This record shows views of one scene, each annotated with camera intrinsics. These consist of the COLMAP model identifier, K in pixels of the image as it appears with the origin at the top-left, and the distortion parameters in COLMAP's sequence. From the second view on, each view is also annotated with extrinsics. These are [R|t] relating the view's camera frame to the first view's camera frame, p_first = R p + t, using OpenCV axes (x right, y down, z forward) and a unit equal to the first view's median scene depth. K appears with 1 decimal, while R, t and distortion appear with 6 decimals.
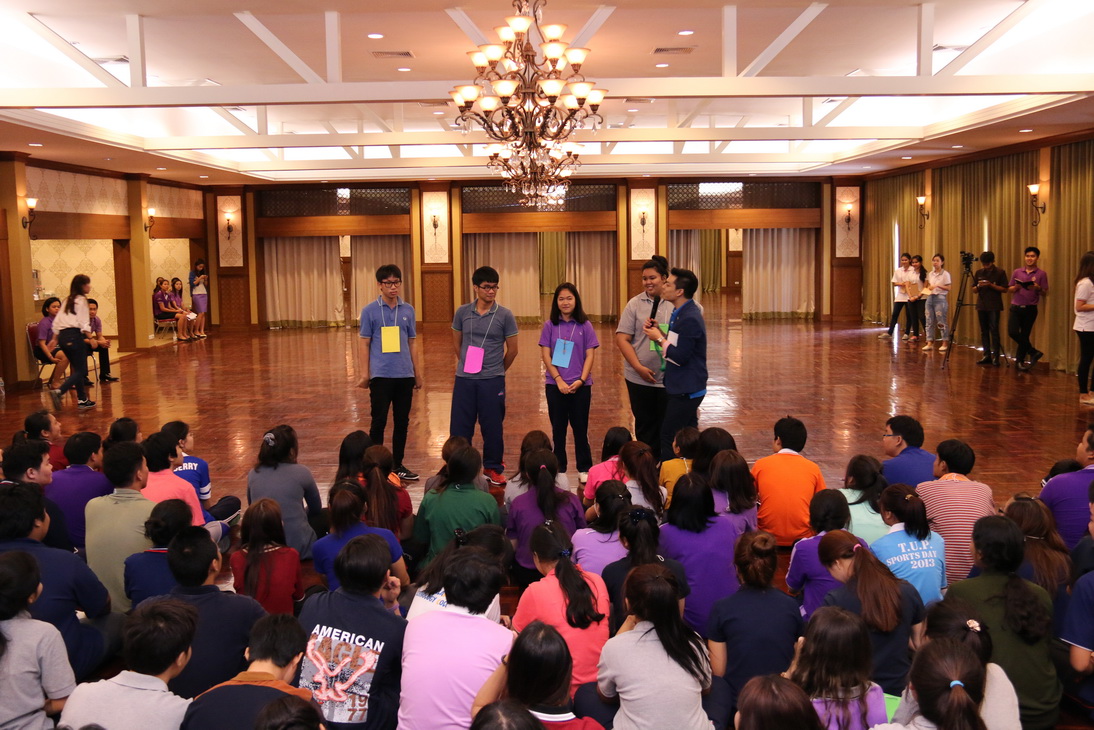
lens RADIAL K [[1098.3, 0, 547.7], [0, 1098.3, 361.5], [0, 0, 1]] dist [-0.043018, 0.000000]
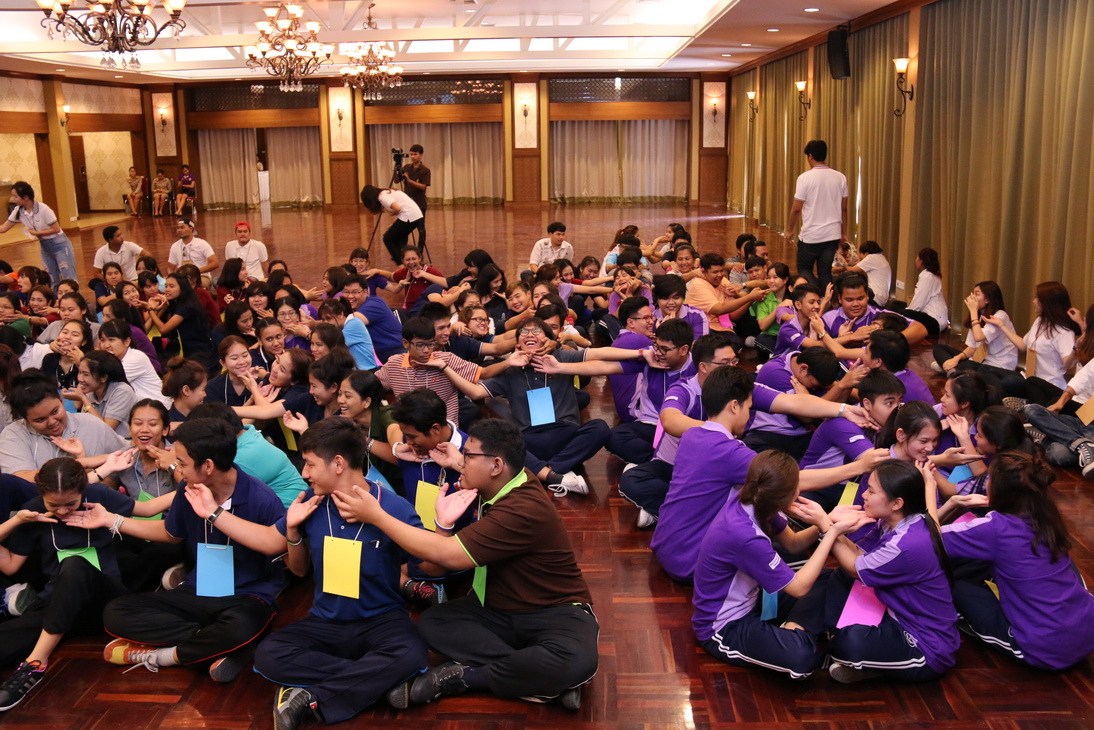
lens RADIAL K [[969.1, 0, 550.8], [0, 969.1, 371.3], [0, 0, 1]] dist [-0.114522, 0.096769]
pose [[0.998071, 0.018126, -0.059386, 0.173766], [-0.009774, 0.990379, 0.138034, -0.004929], [0.061316, -0.137187, 0.988646, 0.015124]]
